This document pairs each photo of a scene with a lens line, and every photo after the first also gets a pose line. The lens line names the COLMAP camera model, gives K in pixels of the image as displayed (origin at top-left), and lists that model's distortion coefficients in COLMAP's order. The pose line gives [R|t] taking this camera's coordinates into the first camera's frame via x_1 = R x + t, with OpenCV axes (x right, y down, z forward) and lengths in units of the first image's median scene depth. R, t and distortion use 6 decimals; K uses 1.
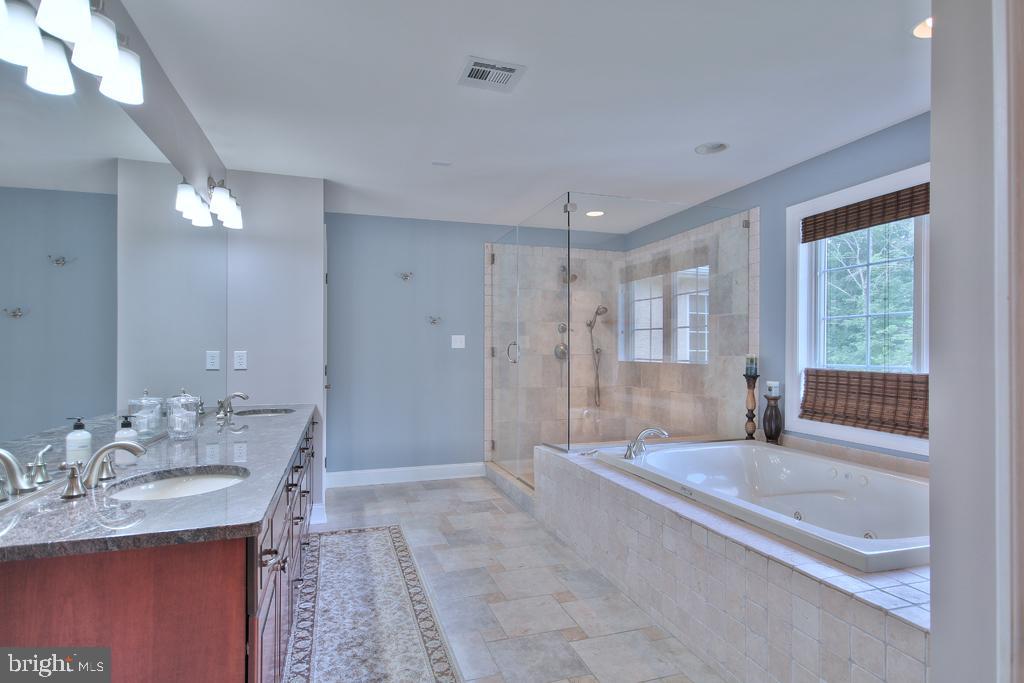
lens RADIAL K [[527.5, 0, 513.7], [0, 527.5, 344.9], [0, 0, 1]] dist [-0.001766, -0.001421]
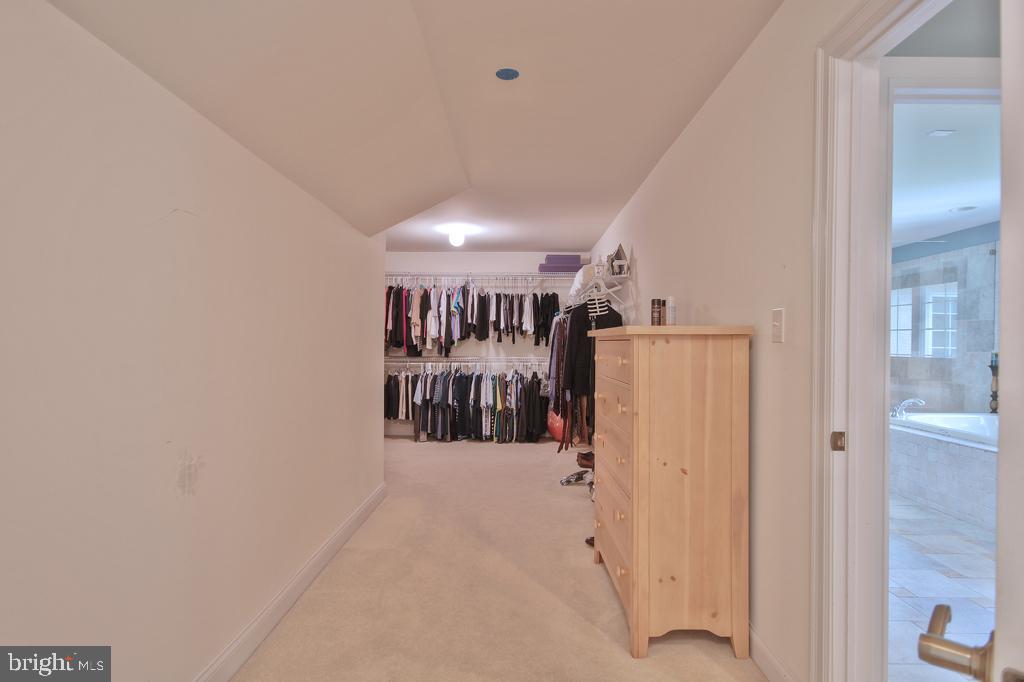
lens RADIAL K [[527.5, 0, 507.3], [0, 527.5, 343.8], [0, 0, 1]] dist [-0.001766, -0.001421]
pose [[0.942337, 0.006572, -0.334601, -0.233598], [-0.003359, 0.999943, 0.010182, -0.008081], [0.334649, -0.008471, 0.942305, -0.578362]]
